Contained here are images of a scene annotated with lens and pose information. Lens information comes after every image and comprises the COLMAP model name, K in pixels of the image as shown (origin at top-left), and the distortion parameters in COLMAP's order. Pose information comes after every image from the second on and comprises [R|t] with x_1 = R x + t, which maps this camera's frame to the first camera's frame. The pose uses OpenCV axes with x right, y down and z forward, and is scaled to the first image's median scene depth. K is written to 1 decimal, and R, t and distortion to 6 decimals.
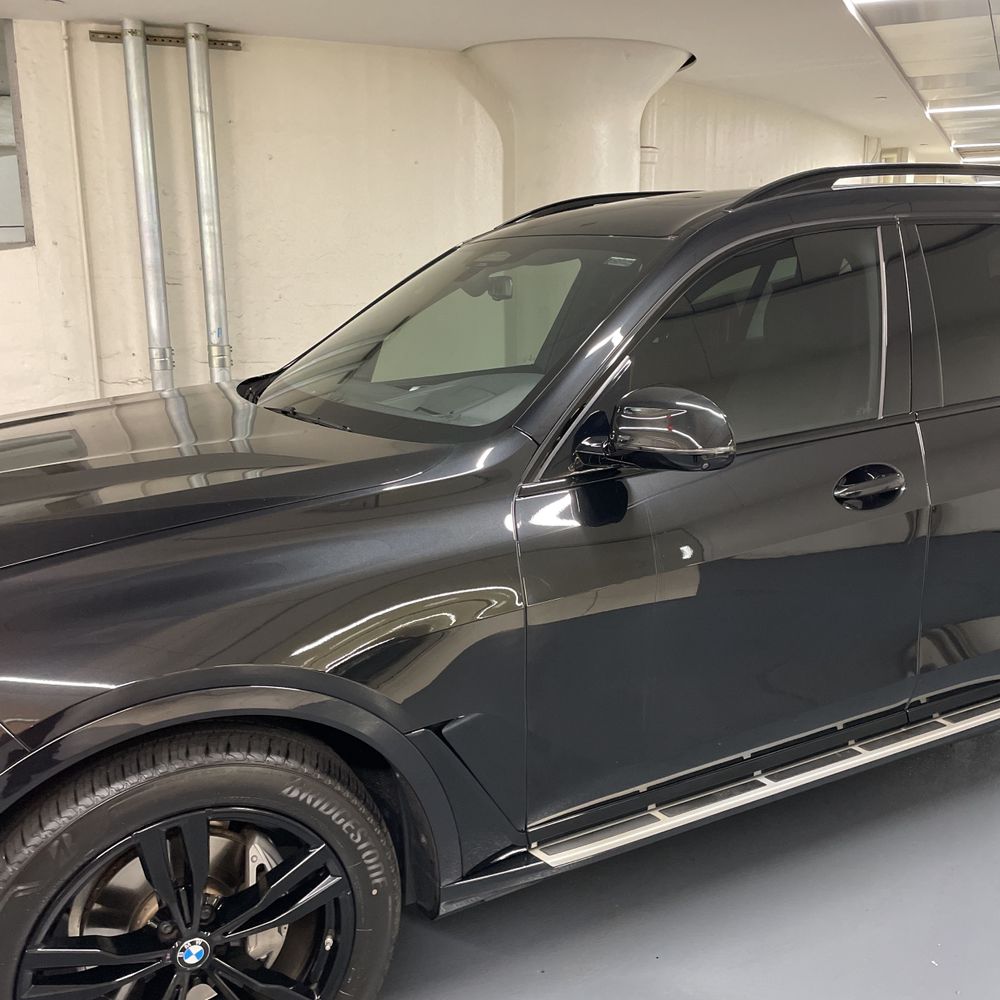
lens RADIAL K [[1007.6, 0, 507.9], [0, 1007.6, 490.9], [0, 0, 1]] dist [0.022508, 0.000000]
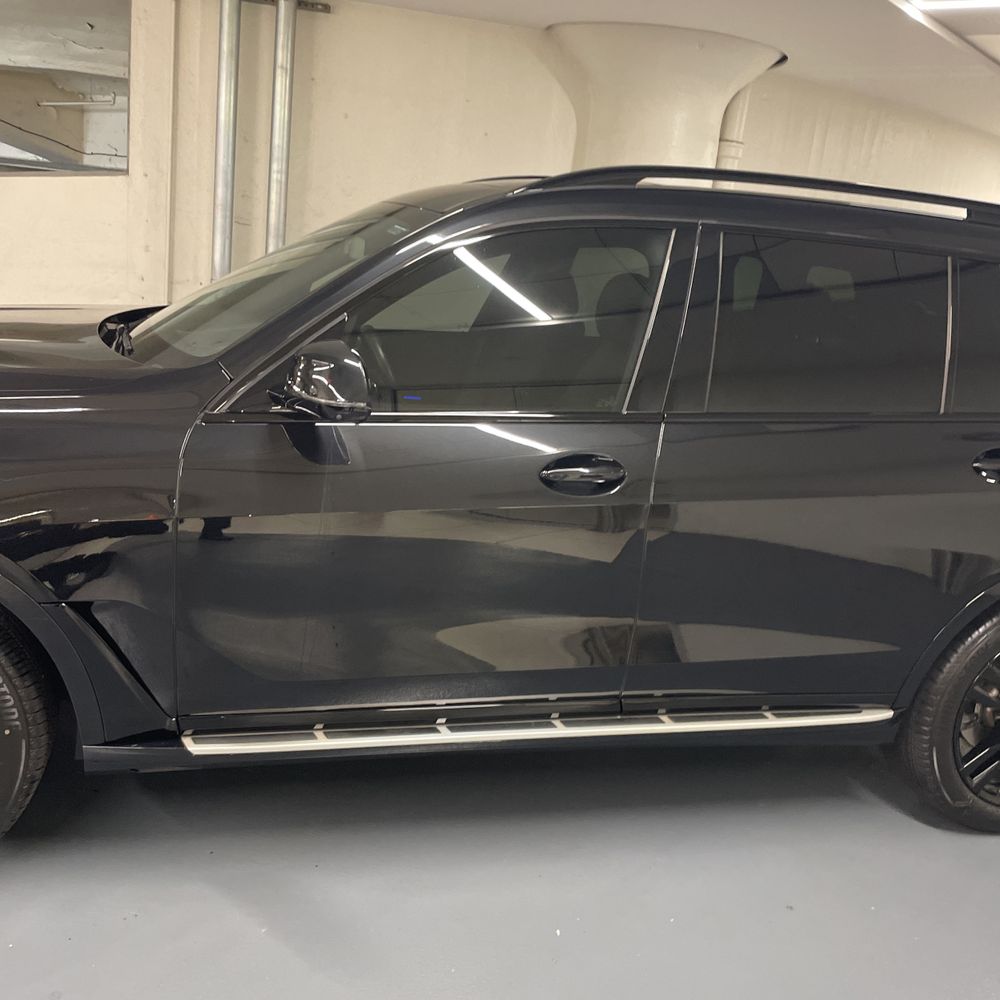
lens RADIAL K [[1007.6, 0, 509.4], [0, 1007.6, 493.2], [0, 0, 1]] dist [0.022508, 0.000000]
pose [[0.966166, 0.165551, -0.197780, 0.450835], [-0.161431, 0.986194, 0.036894, -0.010227], [0.201157, -0.003718, 0.979552, -0.024807]]
